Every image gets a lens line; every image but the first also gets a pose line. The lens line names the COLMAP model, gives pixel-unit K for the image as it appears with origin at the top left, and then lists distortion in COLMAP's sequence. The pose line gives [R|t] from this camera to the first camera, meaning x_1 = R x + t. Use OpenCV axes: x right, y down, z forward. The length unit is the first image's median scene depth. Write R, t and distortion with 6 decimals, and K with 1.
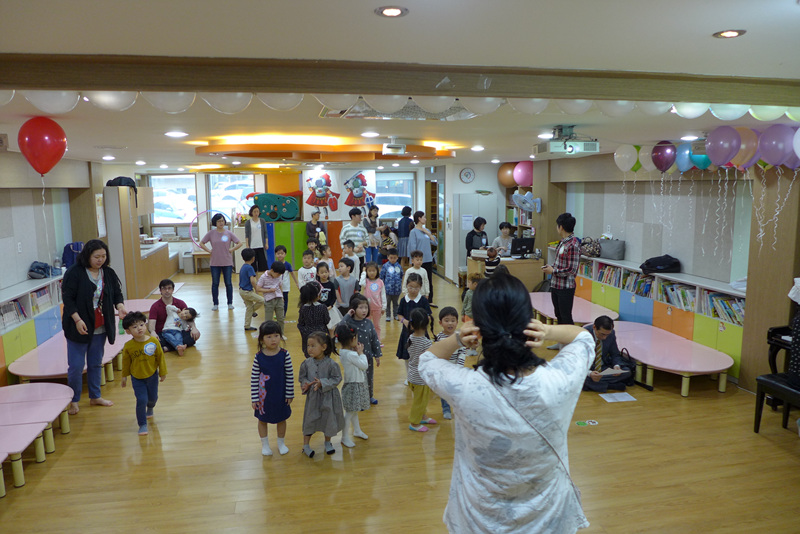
lens RADIAL K [[546.8, 0, 397.0], [0, 546.8, 265.4], [0, 0, 1]] dist [-0.057900, 0.009923]
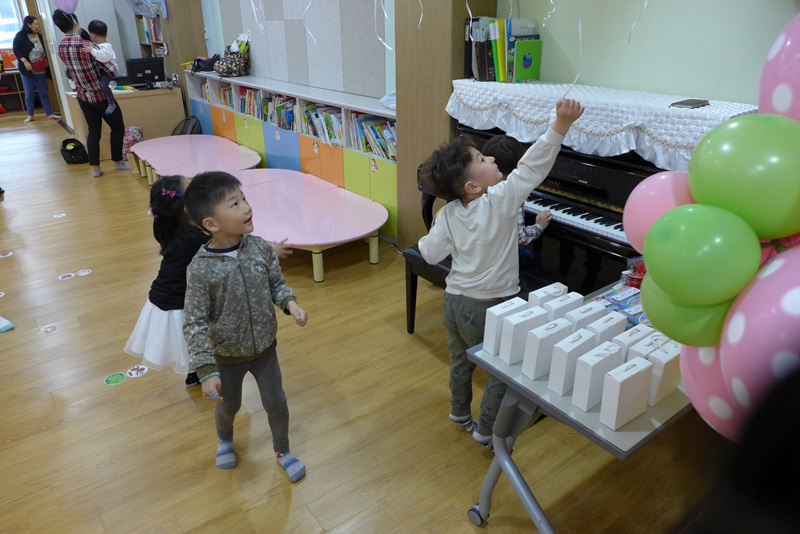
lens RADIAL K [[546.8, 0, 397.0], [0, 546.8, 265.4], [0, 0, 1]] dist [-0.057900, 0.009923]
pose [[0.895461, -0.184210, 0.405235, 0.253038], [0.062531, 0.953384, 0.295209, 0.025106], [-0.440726, -0.239008, 0.865237, 0.274975]]
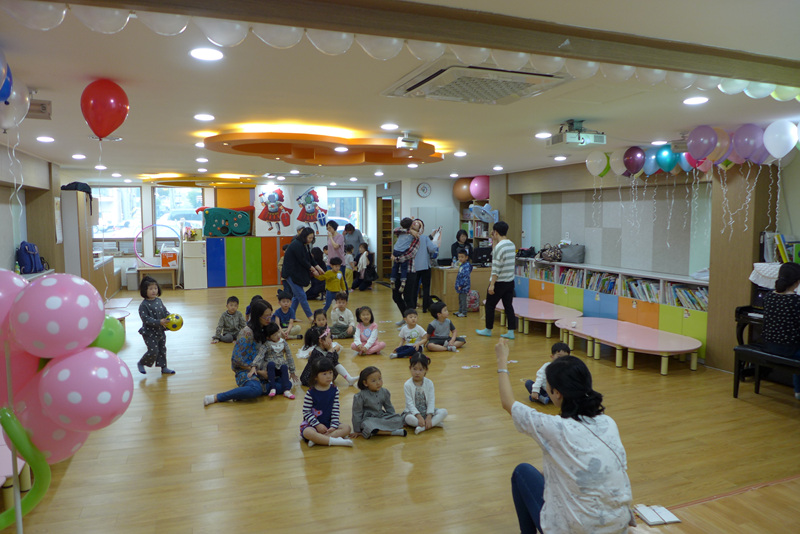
lens RADIAL K [[546.8, 0, 397.0], [0, 546.8, 265.4], [0, 0, 1]] dist [-0.057900, 0.009923]
pose [[0.988138, -0.005537, 0.153467, -0.122931], [0.014225, 0.998353, -0.055572, 0.052635], [-0.152907, 0.057096, 0.986590, -0.013031]]
